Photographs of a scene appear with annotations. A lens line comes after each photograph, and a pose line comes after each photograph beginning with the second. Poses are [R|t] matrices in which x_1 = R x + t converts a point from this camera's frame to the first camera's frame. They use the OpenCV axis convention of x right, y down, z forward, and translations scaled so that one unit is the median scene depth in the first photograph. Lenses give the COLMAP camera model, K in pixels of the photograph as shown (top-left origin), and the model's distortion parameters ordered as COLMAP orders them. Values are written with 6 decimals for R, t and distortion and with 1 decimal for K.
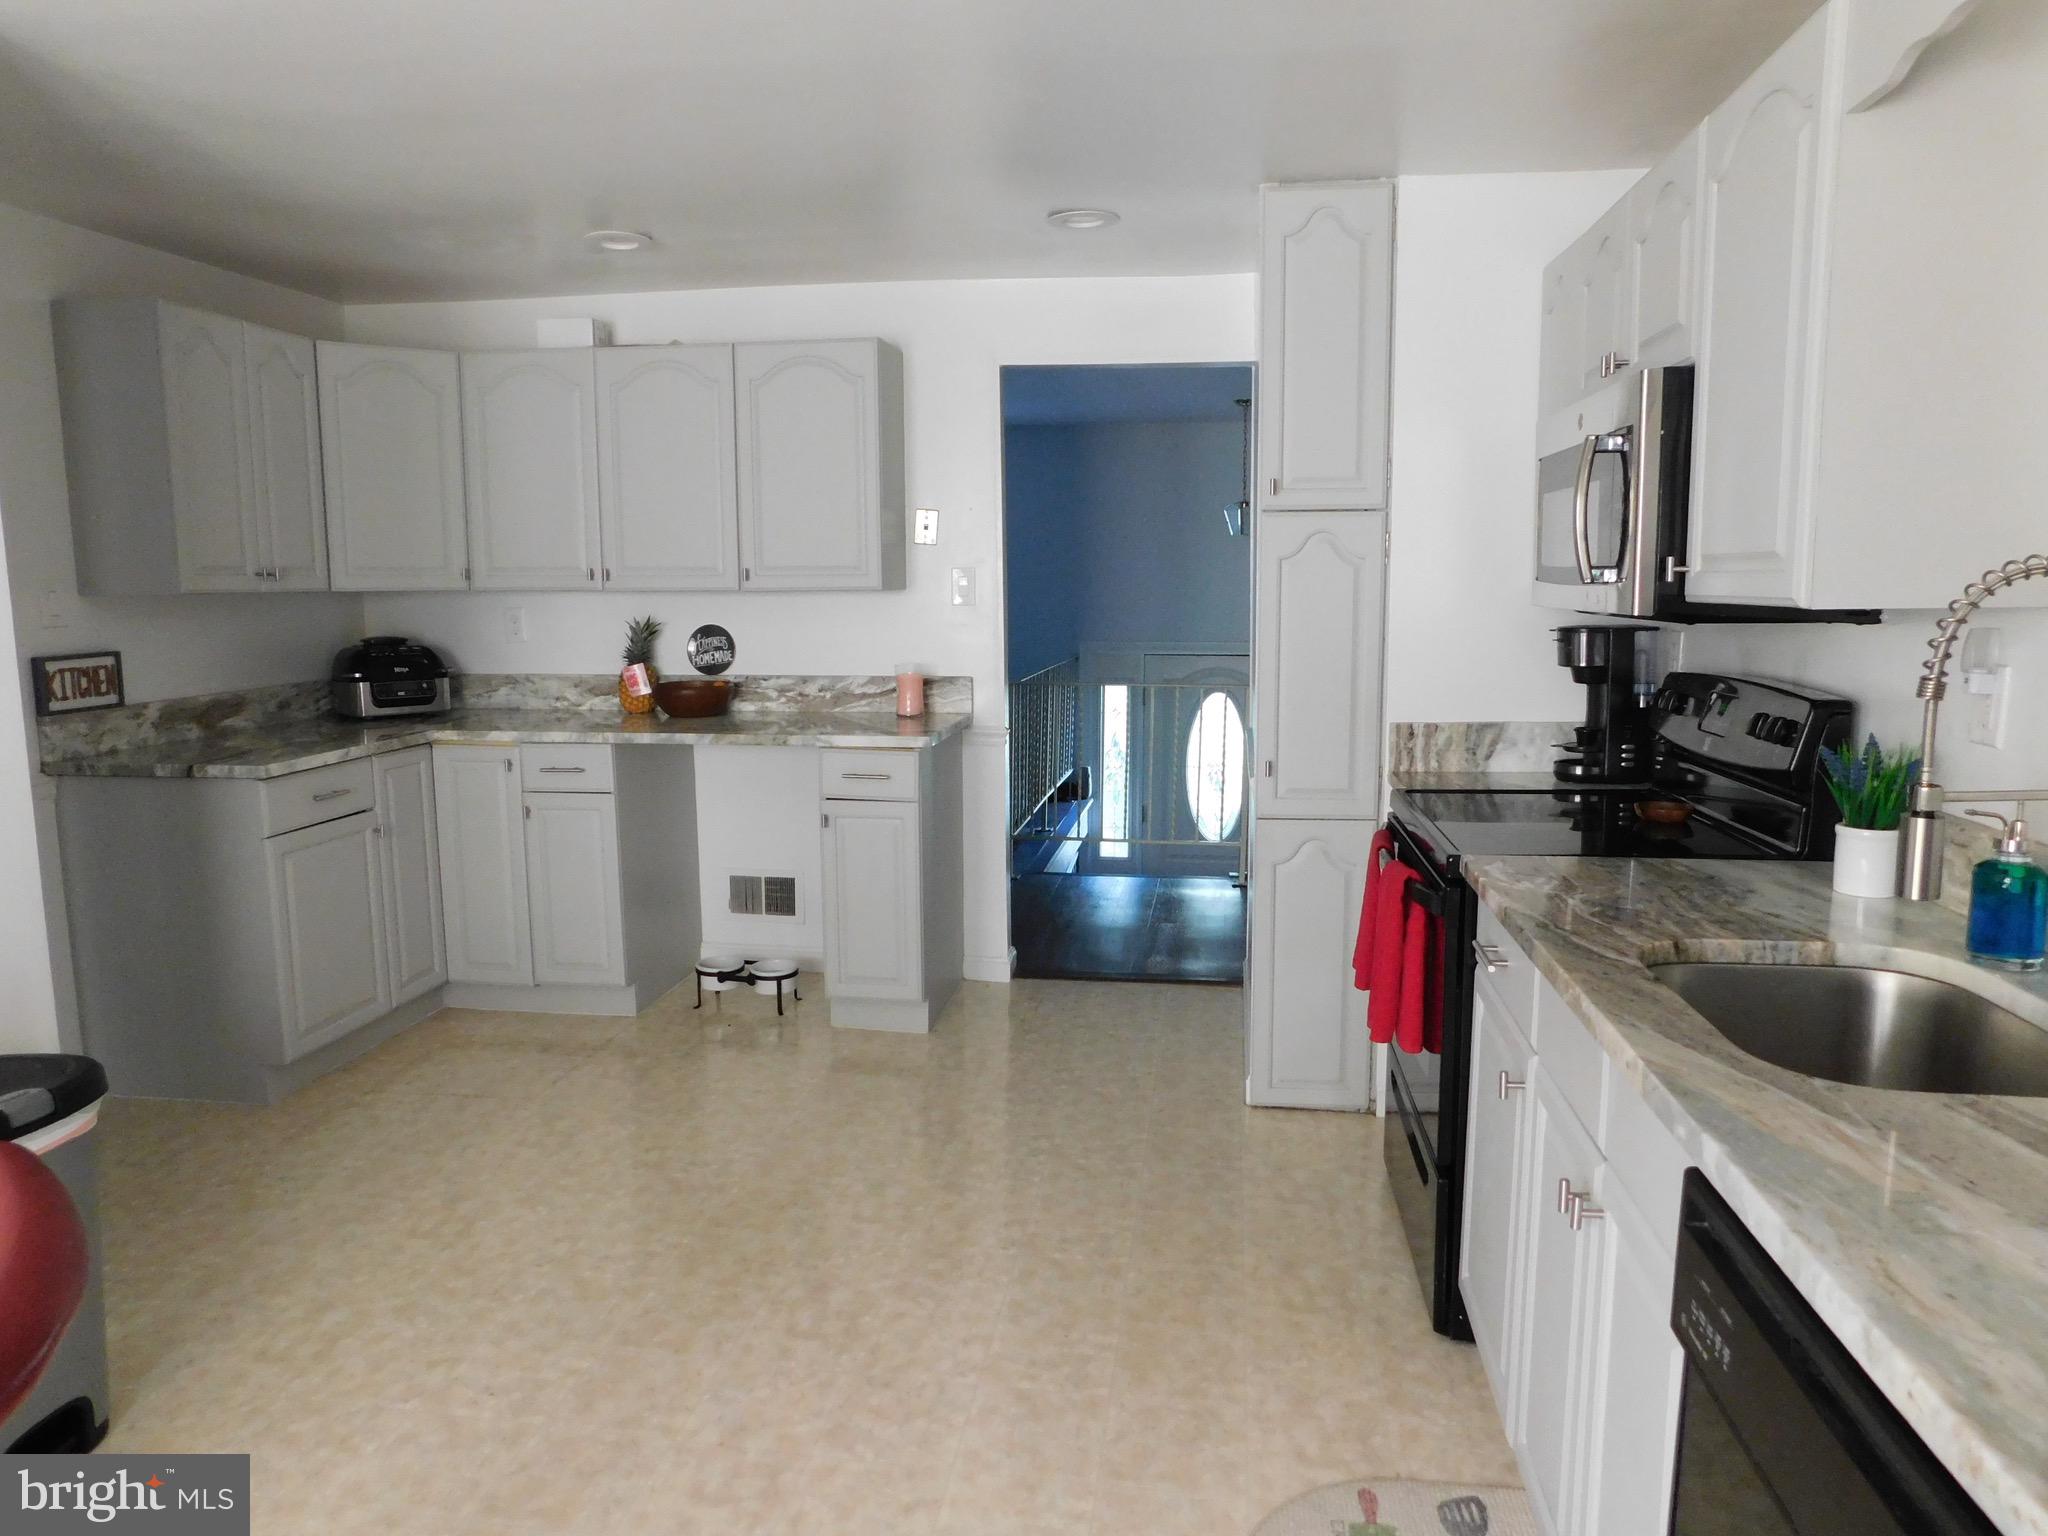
lens RADIAL K [[1353.5, 0, 1024.0], [0, 1353.5, 768.0], [0, 0, 1]] dist [-0.067408, 0.054884]
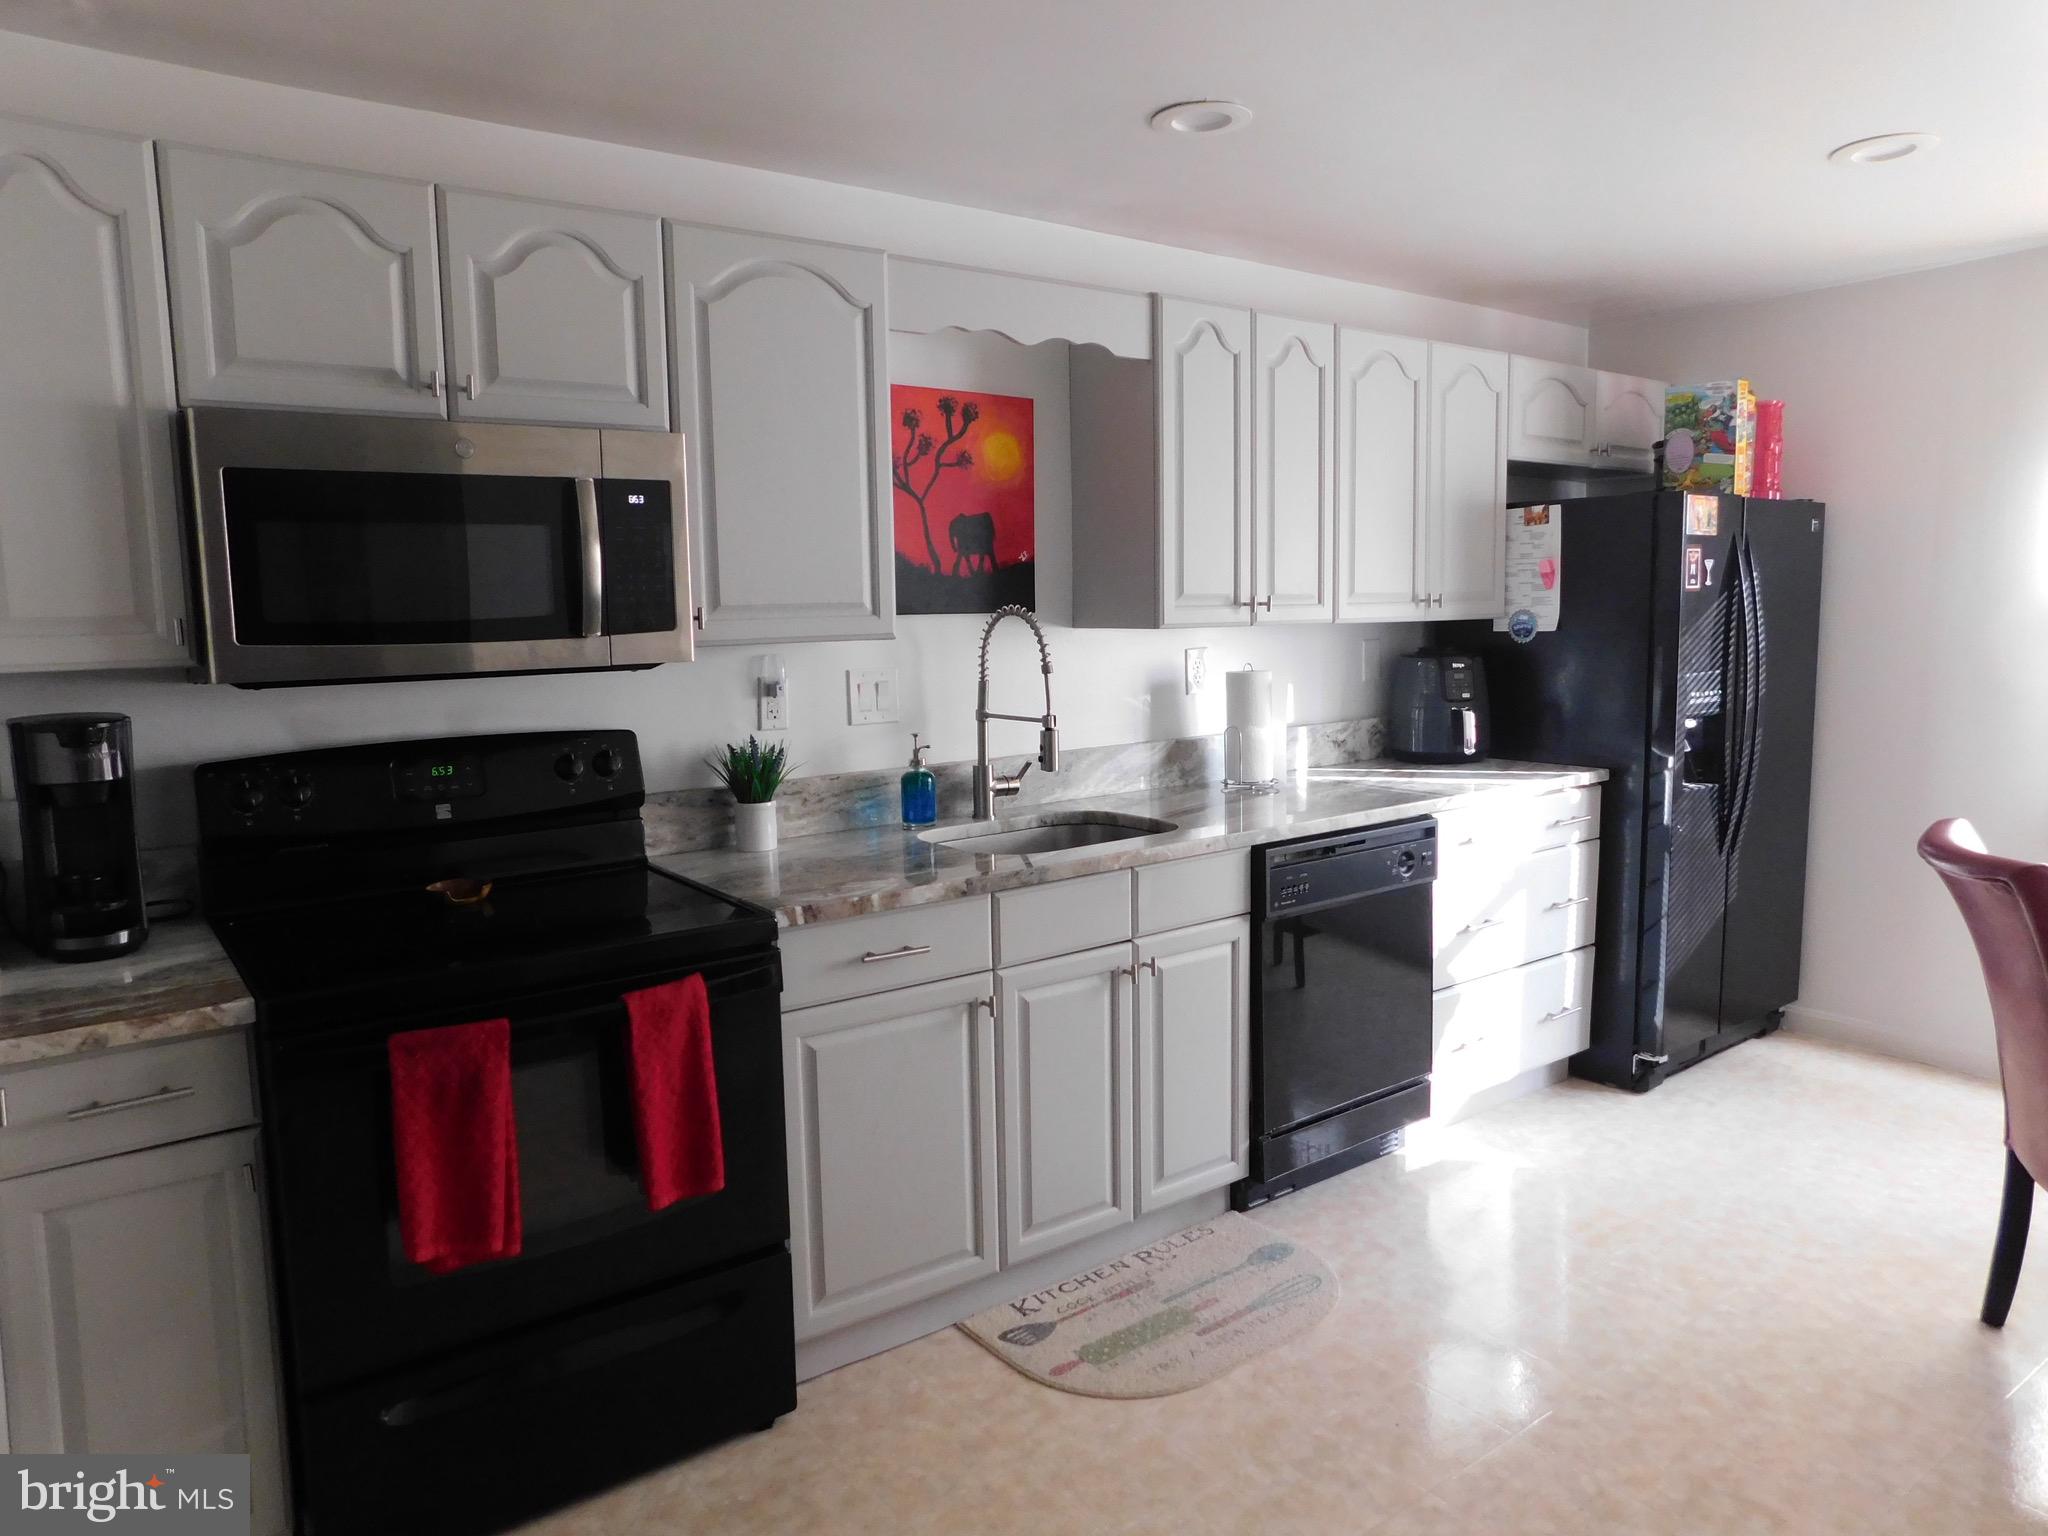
lens RADIAL K [[1353.5, 0, 1024.0], [0, 1353.5, 768.0], [0, 0, 1]] dist [-0.067408, 0.054884]
pose [[-0.699679, -0.071760, 0.710844, -0.519143], [0.120394, 0.968873, 0.216311, -0.241111], [-0.704241, 0.236930, -0.669260, 1.610243]]
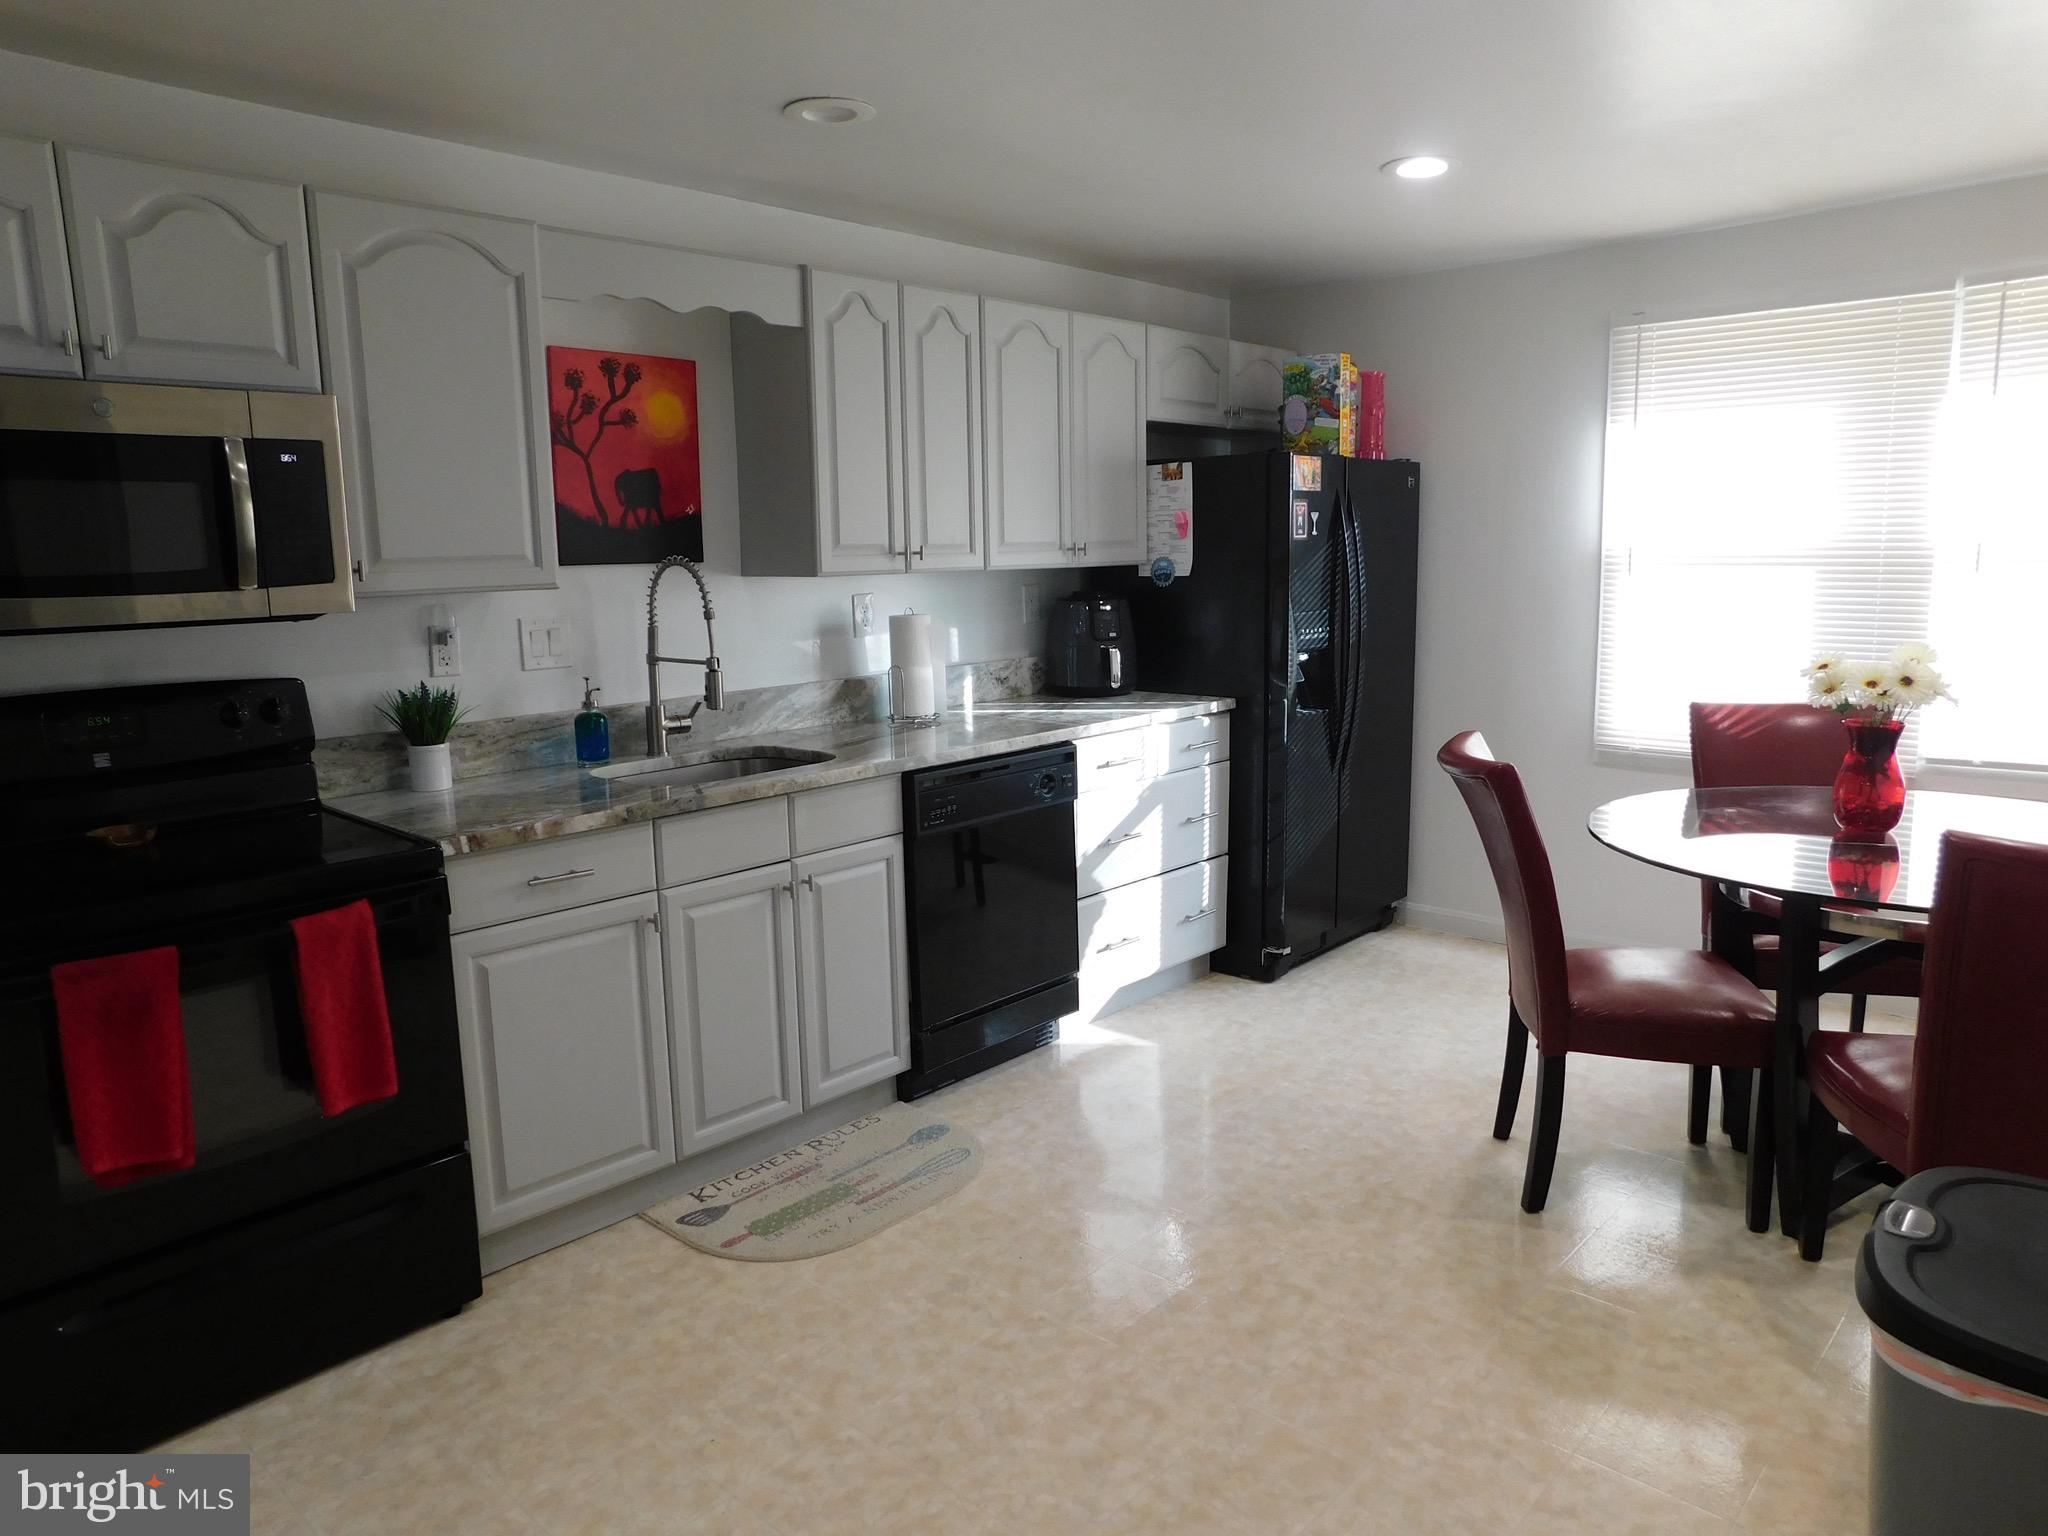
lens RADIAL K [[1353.5, 0, 1024.0], [0, 1353.5, 768.0], [0, 0, 1]] dist [-0.067408, 0.054884]
pose [[-0.822275, -0.077430, 0.563798, -0.685390], [0.099269, 0.955997, 0.276073, -0.252416], [-0.560365, 0.282976, -0.778406, 1.657982]]
